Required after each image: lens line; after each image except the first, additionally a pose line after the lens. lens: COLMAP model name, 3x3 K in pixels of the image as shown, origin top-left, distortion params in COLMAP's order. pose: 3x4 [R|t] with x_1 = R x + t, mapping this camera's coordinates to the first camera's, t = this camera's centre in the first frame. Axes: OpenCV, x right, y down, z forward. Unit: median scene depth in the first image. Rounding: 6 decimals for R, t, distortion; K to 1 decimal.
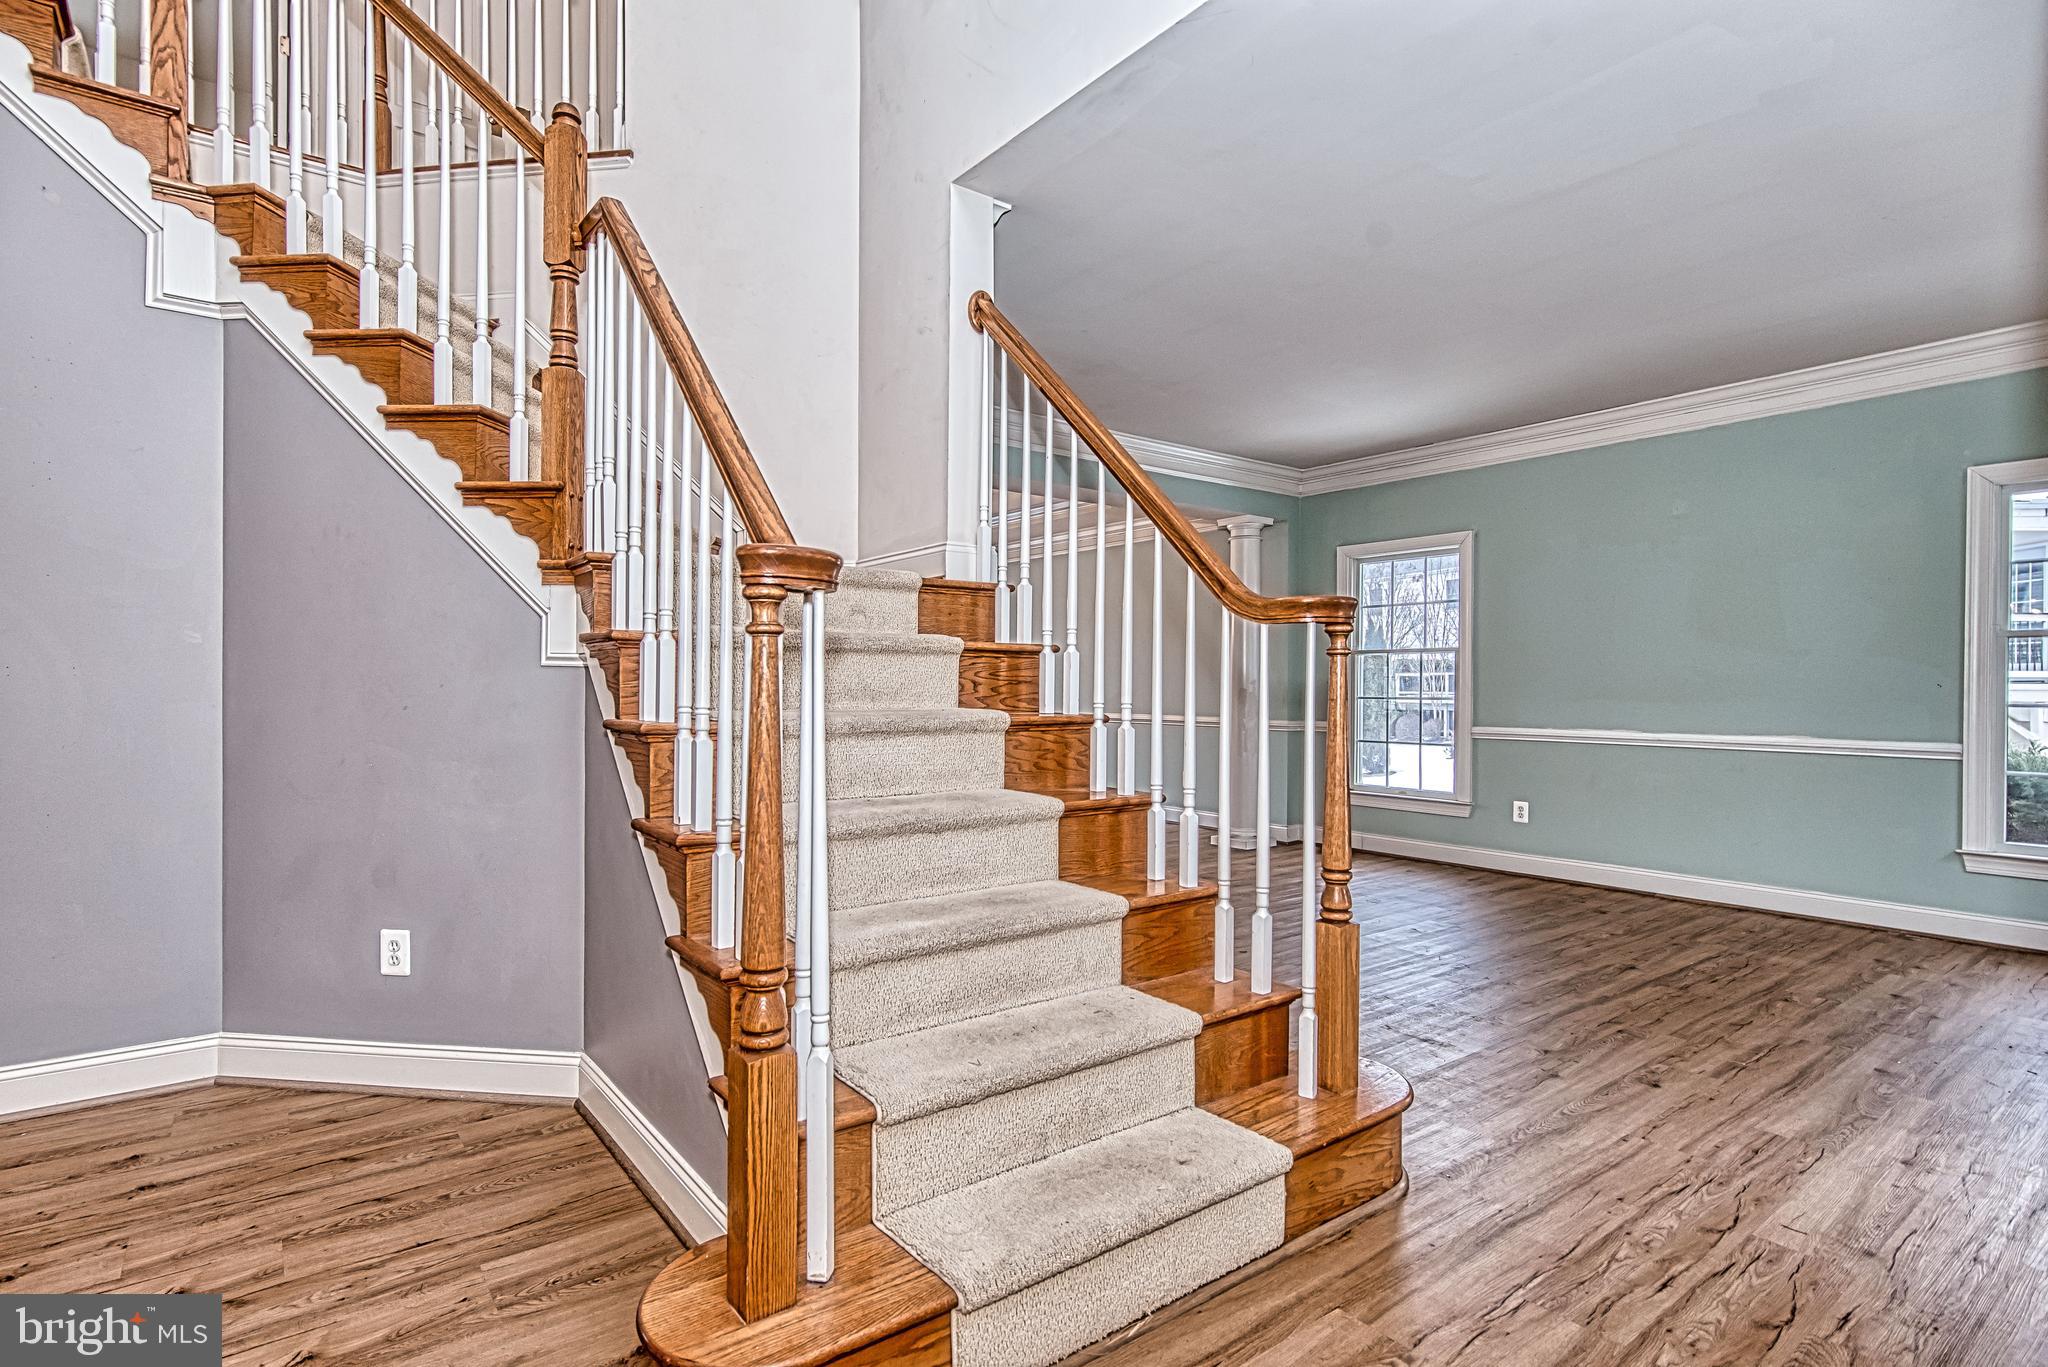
lens RADIAL K [[1009.9, 0, 1021.1], [0, 1009.9, 692.7], [0, 0, 1]] dist [-0.001799, -0.000347]
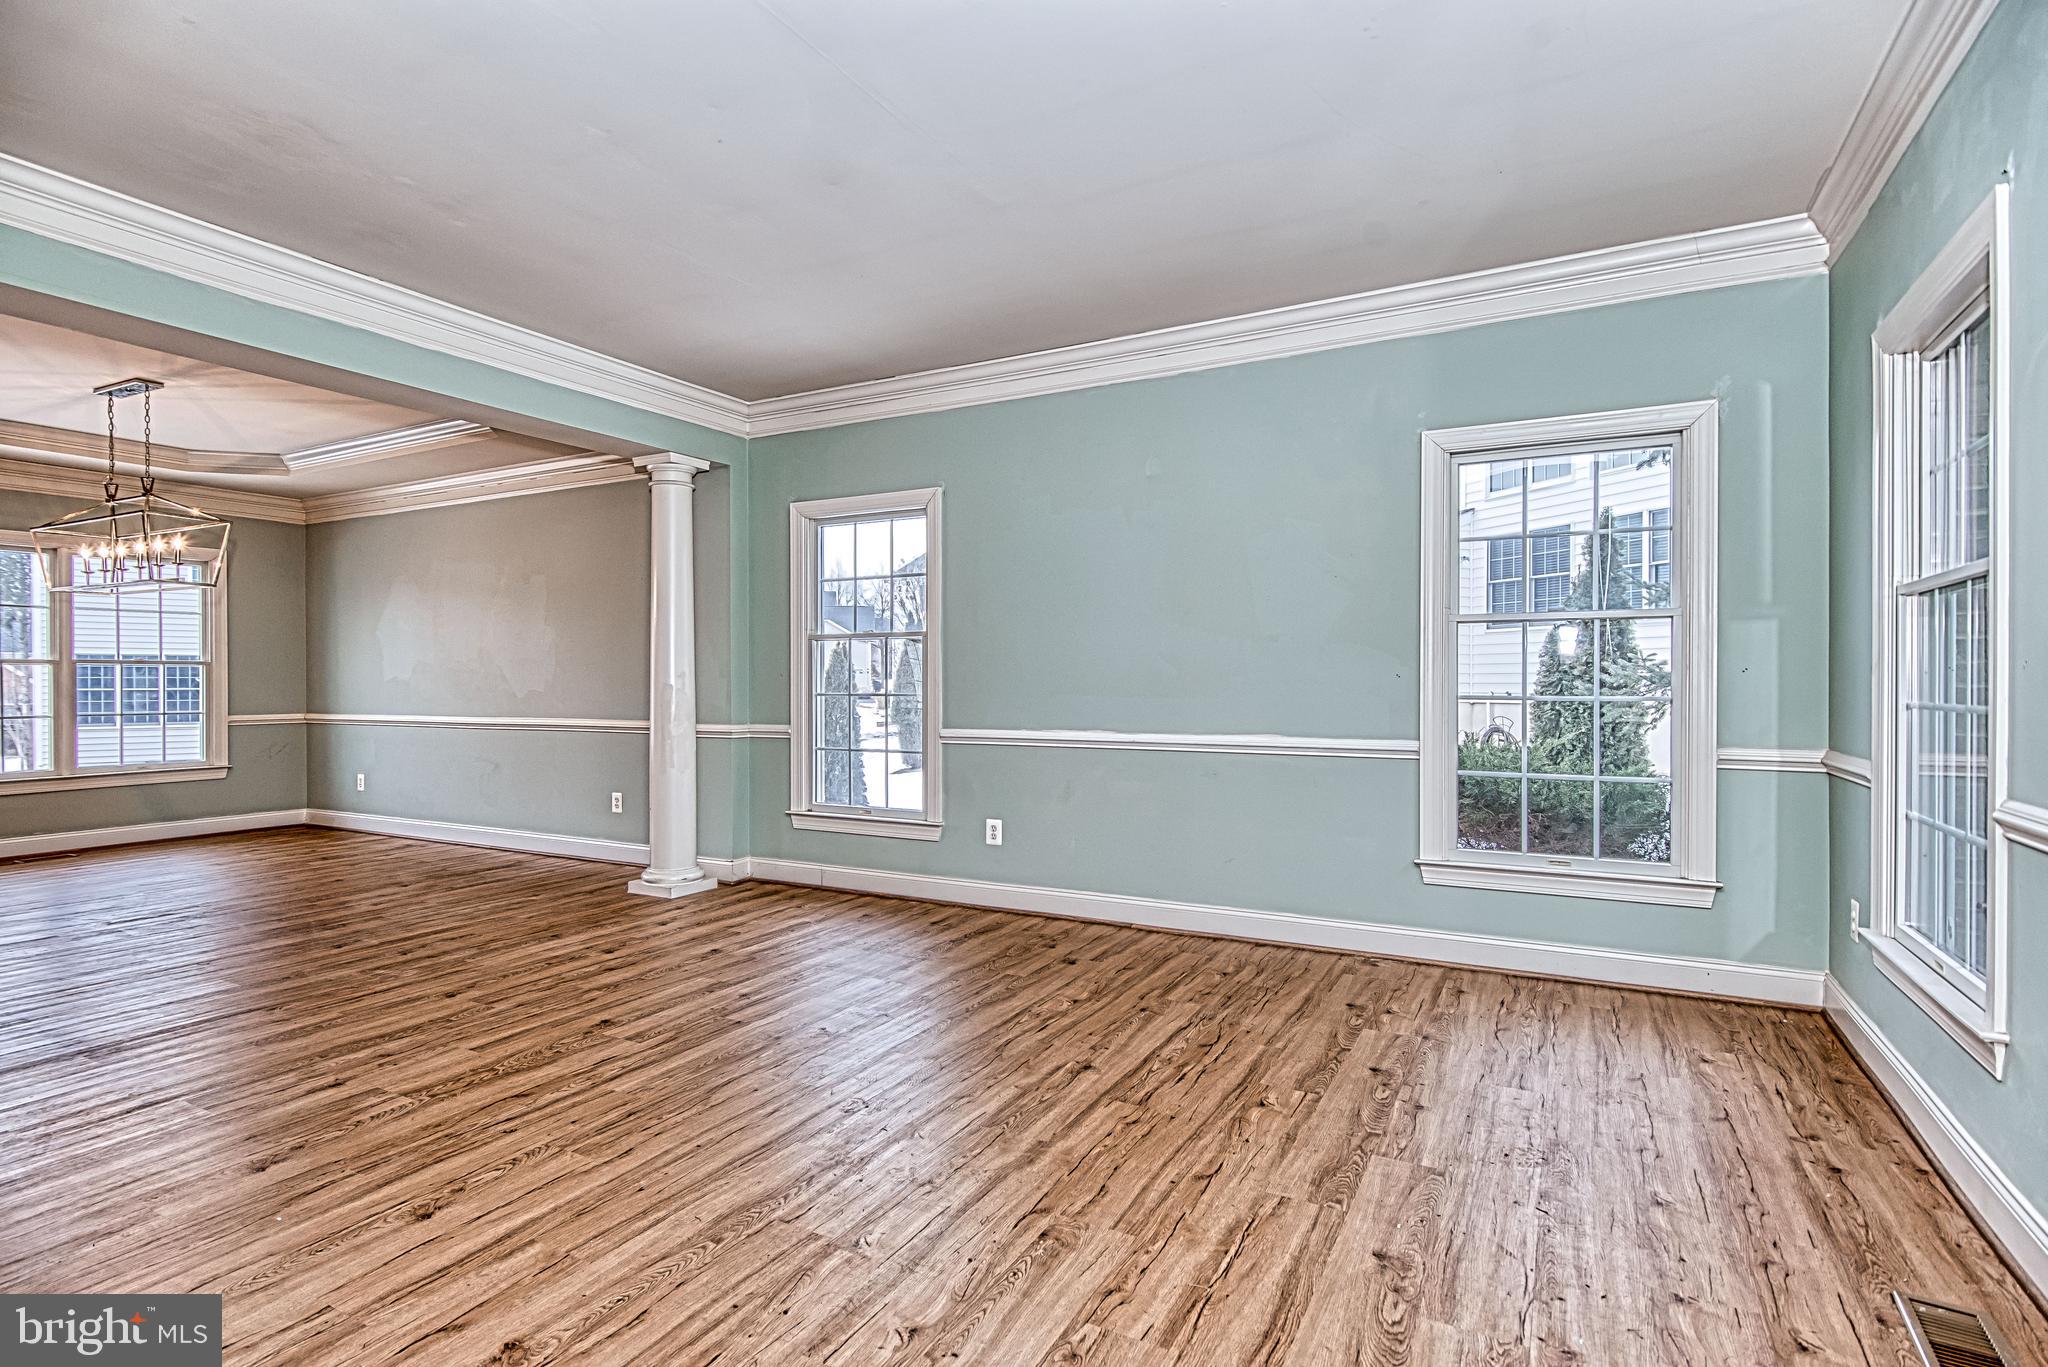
lens RADIAL K [[983.1, 0, 1040.8], [0, 983.1, 689.8], [0, 0, 1]] dist [0.000681, 0.000004]
pose [[0.907452, -0.009447, 0.420050, 0.373999], [0.008250, 0.999955, 0.004667, -0.001673], [-0.420075, -0.000770, 0.907489, 0.496659]]
